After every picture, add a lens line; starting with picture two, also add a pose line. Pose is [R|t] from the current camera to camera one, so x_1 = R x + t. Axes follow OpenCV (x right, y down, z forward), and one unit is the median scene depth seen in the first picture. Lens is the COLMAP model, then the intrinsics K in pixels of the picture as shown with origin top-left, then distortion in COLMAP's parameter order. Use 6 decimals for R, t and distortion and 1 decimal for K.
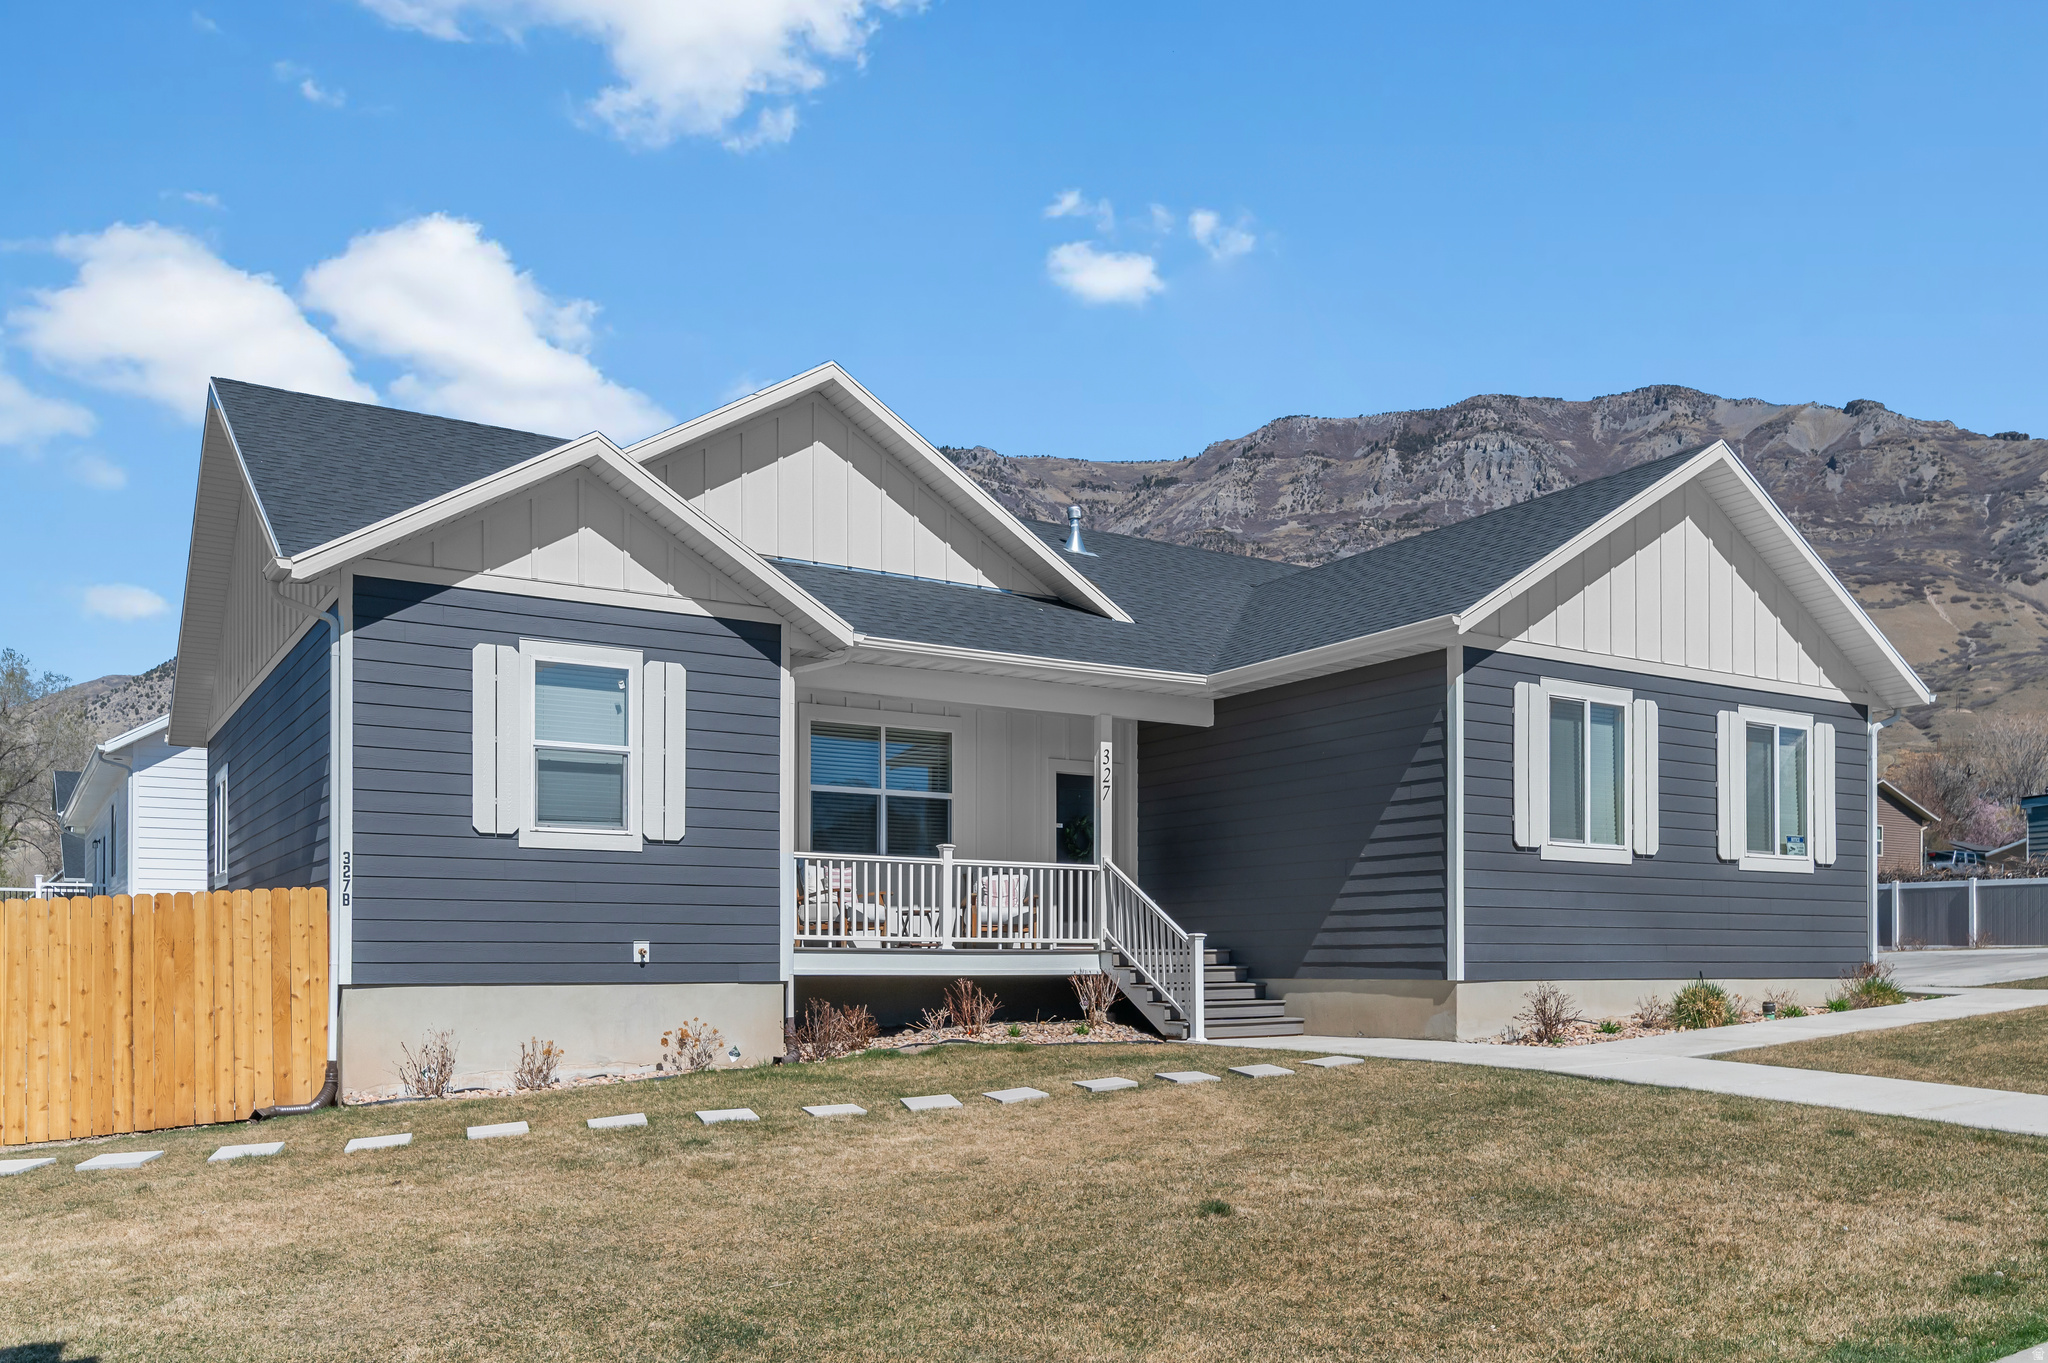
lens RADIAL K [[1613.9, 0, 1023.4], [0, 1613.9, 834.7], [0, 0, 1]] dist [0.003874, 0.000975]
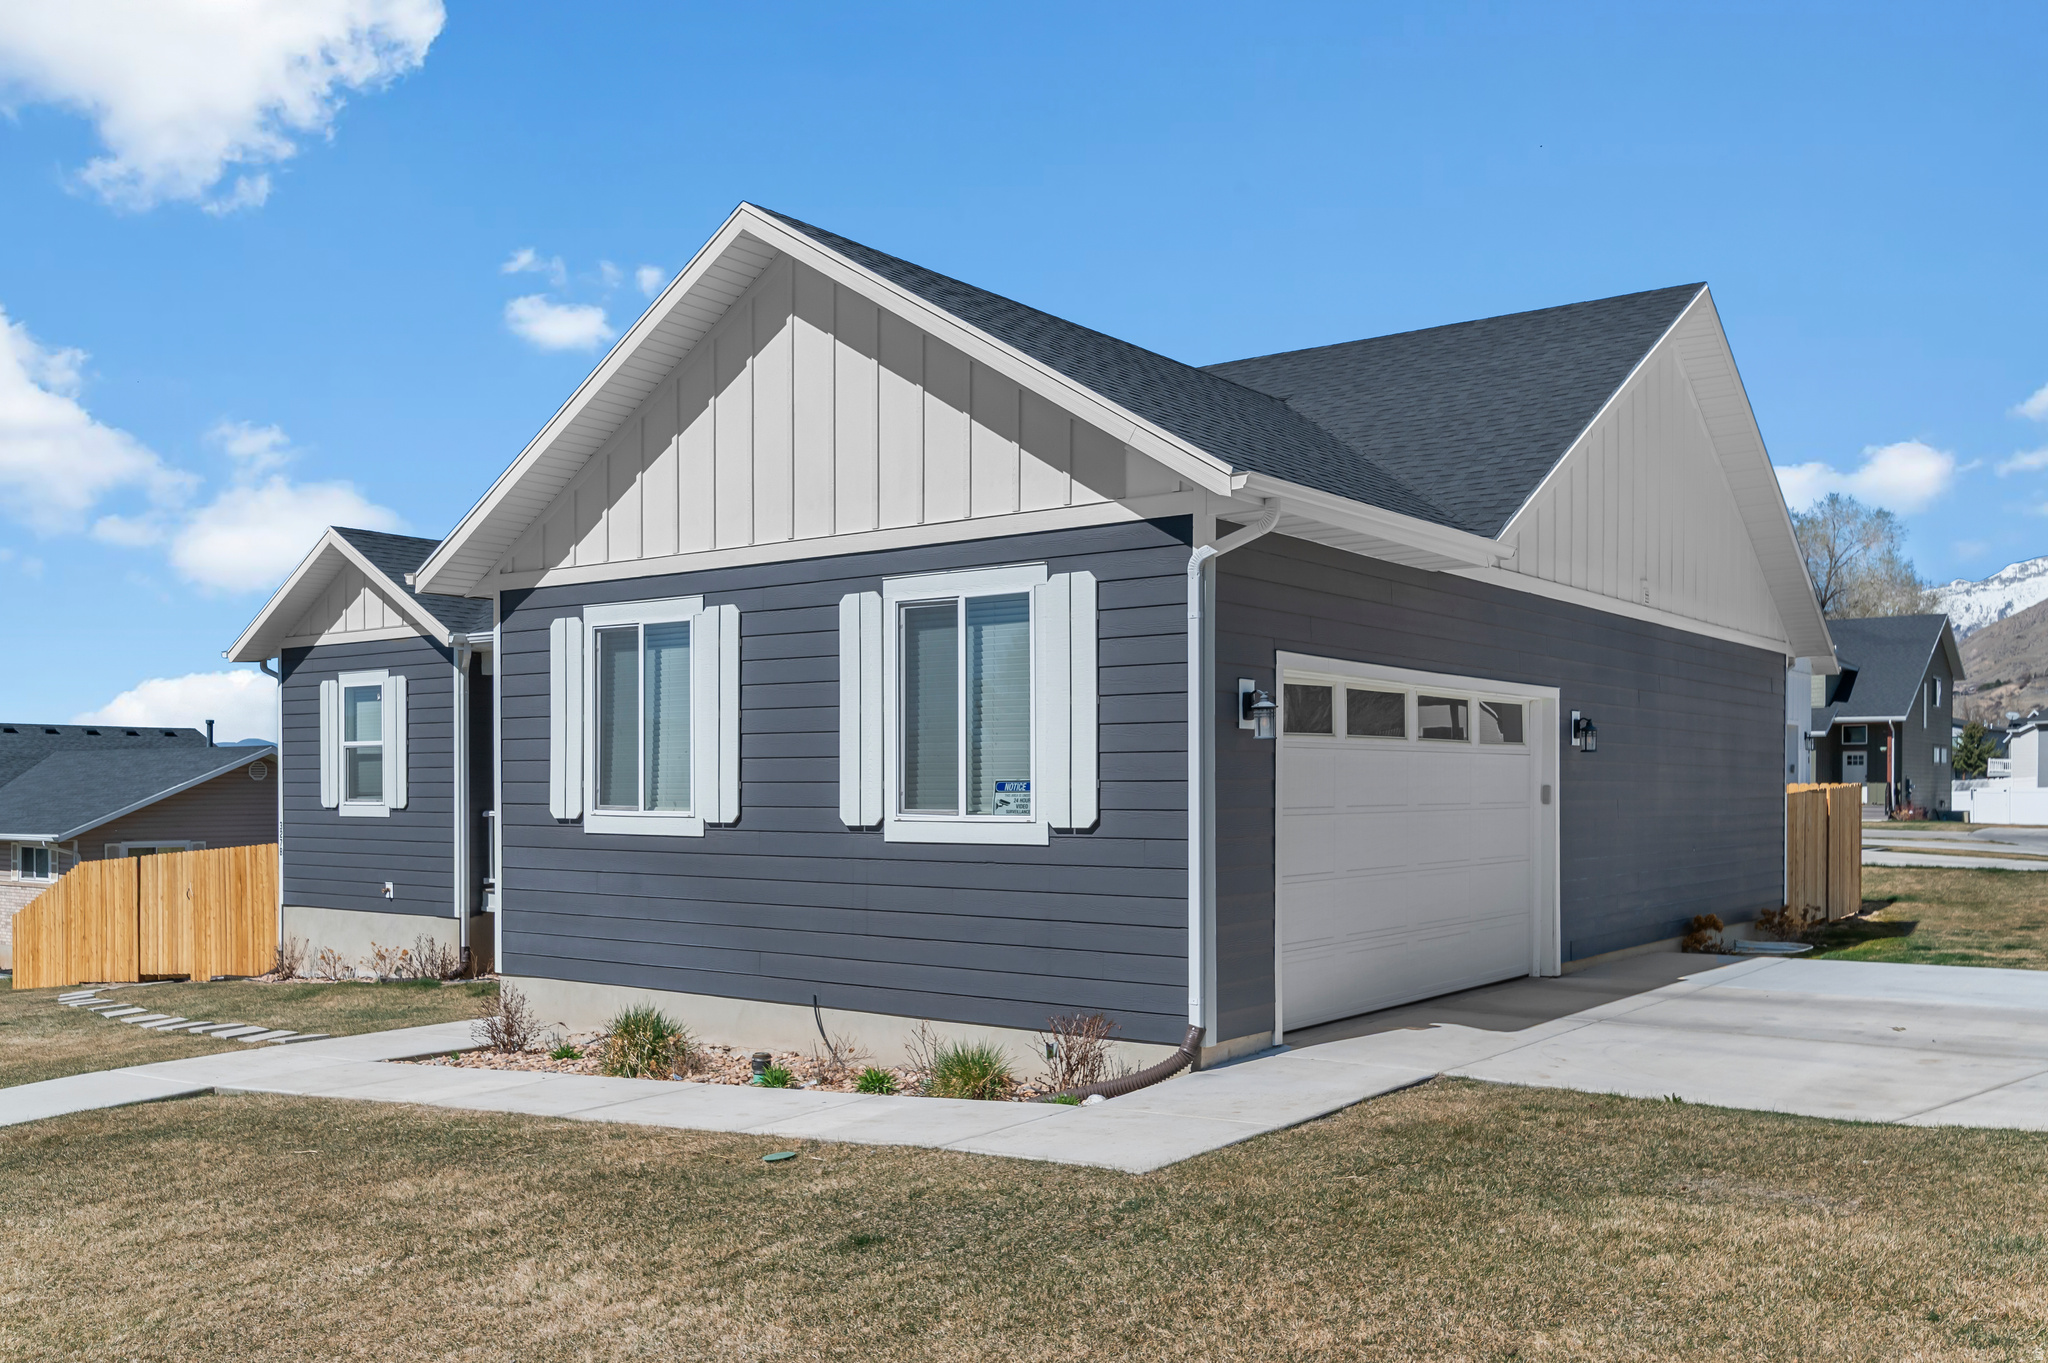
lens RADIAL K [[1719.0, 0, 1024.0], [0, 1719.0, 681.5], [0, 0, 1]] dist [0.007789, -0.000442]
pose [[0.351624, -0.054312, -0.934564, 1.261071], [0.076007, 0.996676, -0.029324, -0.019162], [0.933051, -0.060722, 0.354583, 0.942268]]
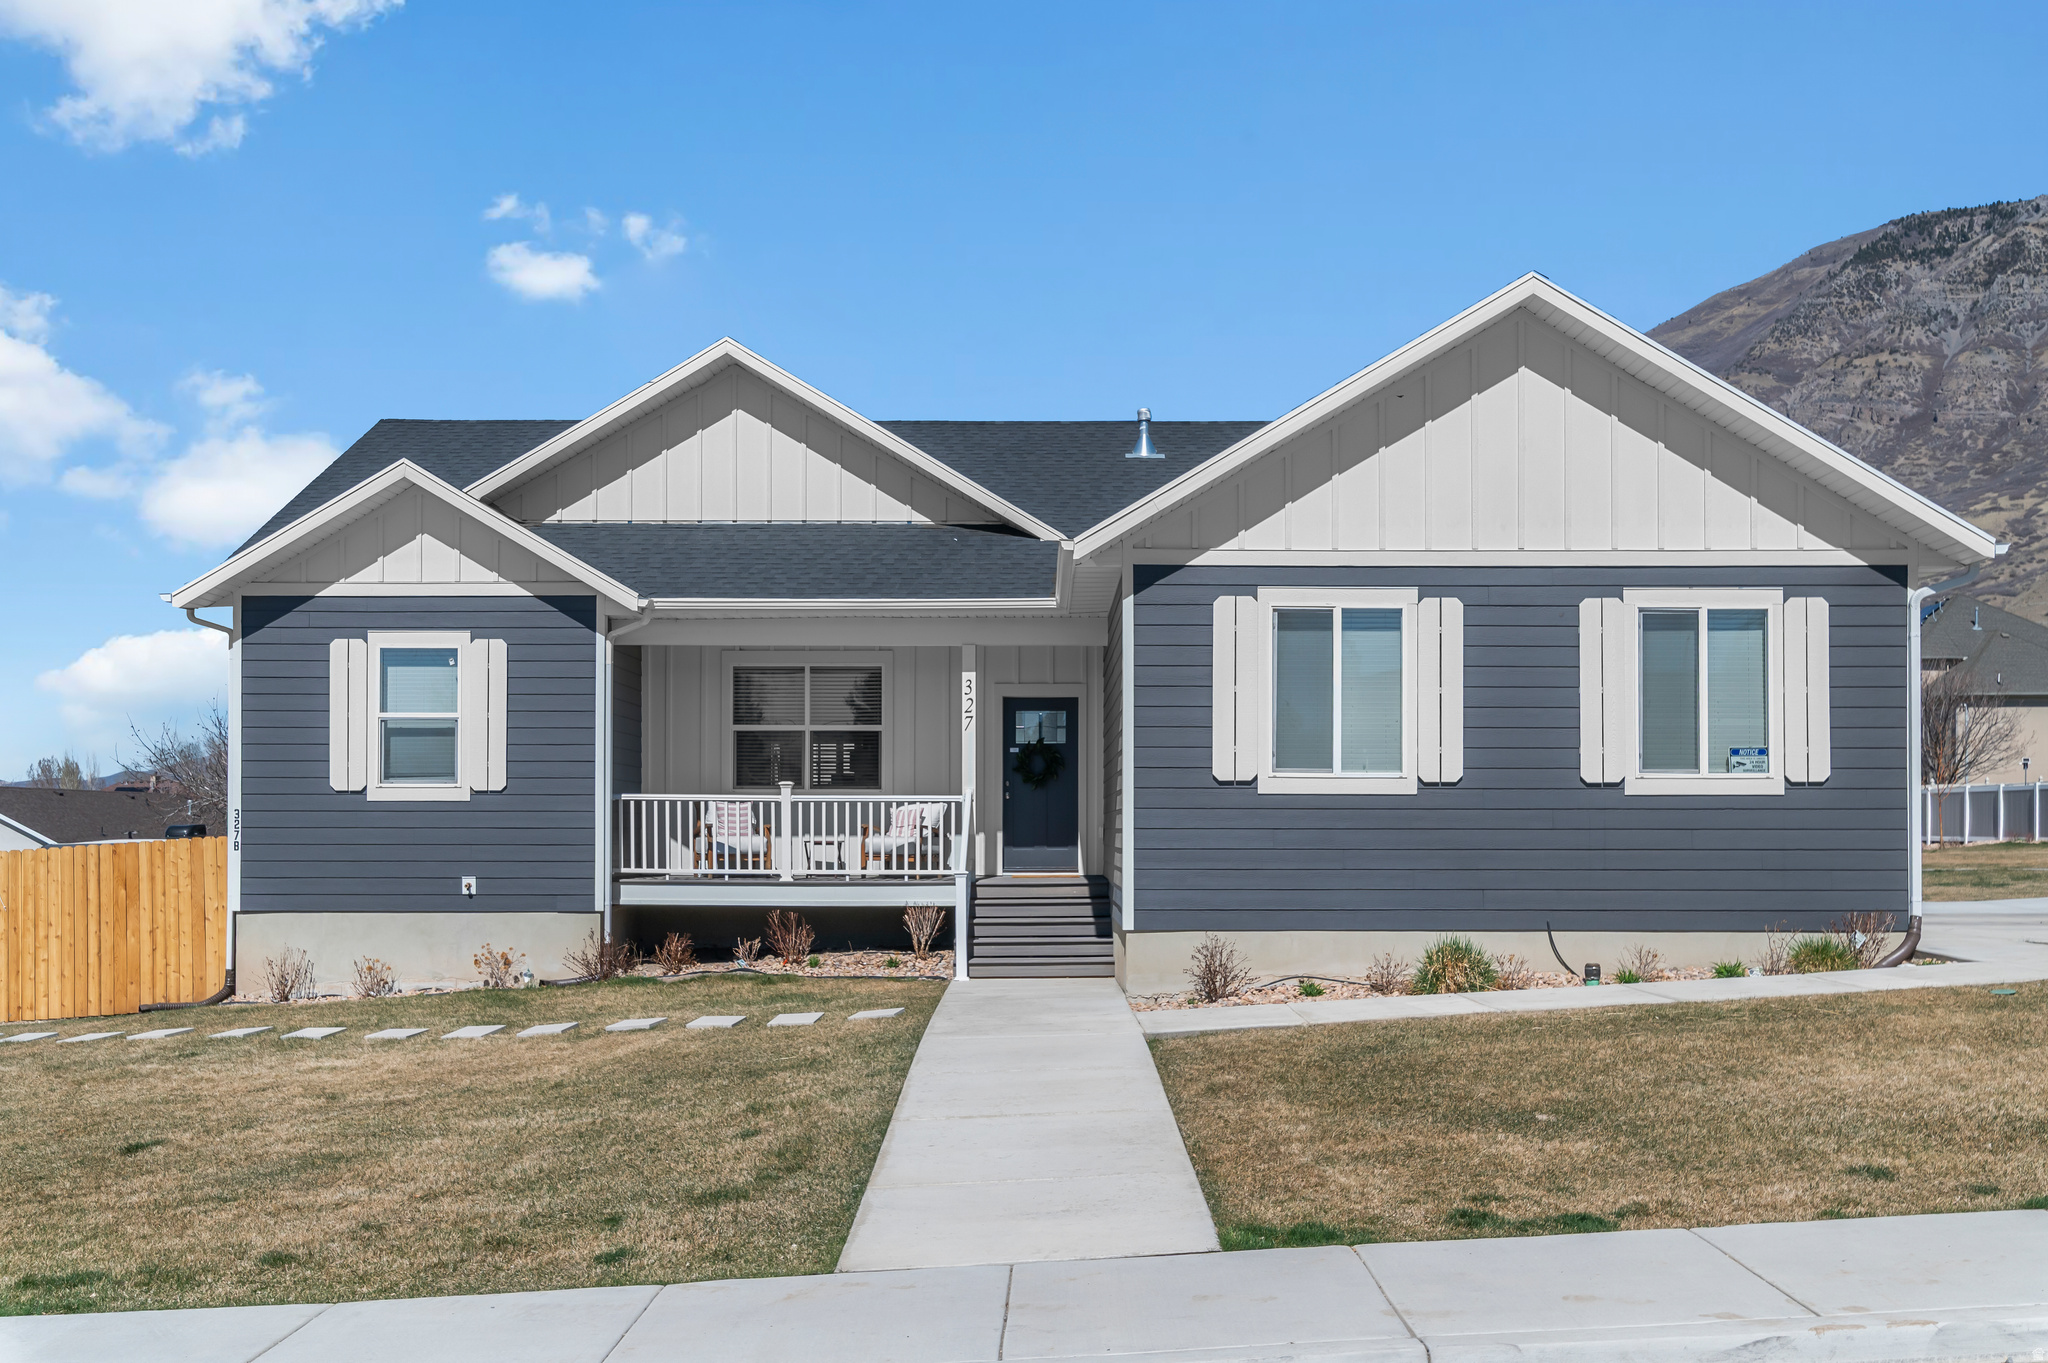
lens RADIAL K [[1719.0, 0, 1024.0], [0, 1719.0, 681.5], [0, 0, 1]] dist [0.007789, -0.000442]
pose [[0.846453, -0.044401, -0.530609, 0.745735], [0.040454, 0.999000, -0.019061, -0.034715], [0.530924, -0.005331, 0.847402, 0.136806]]
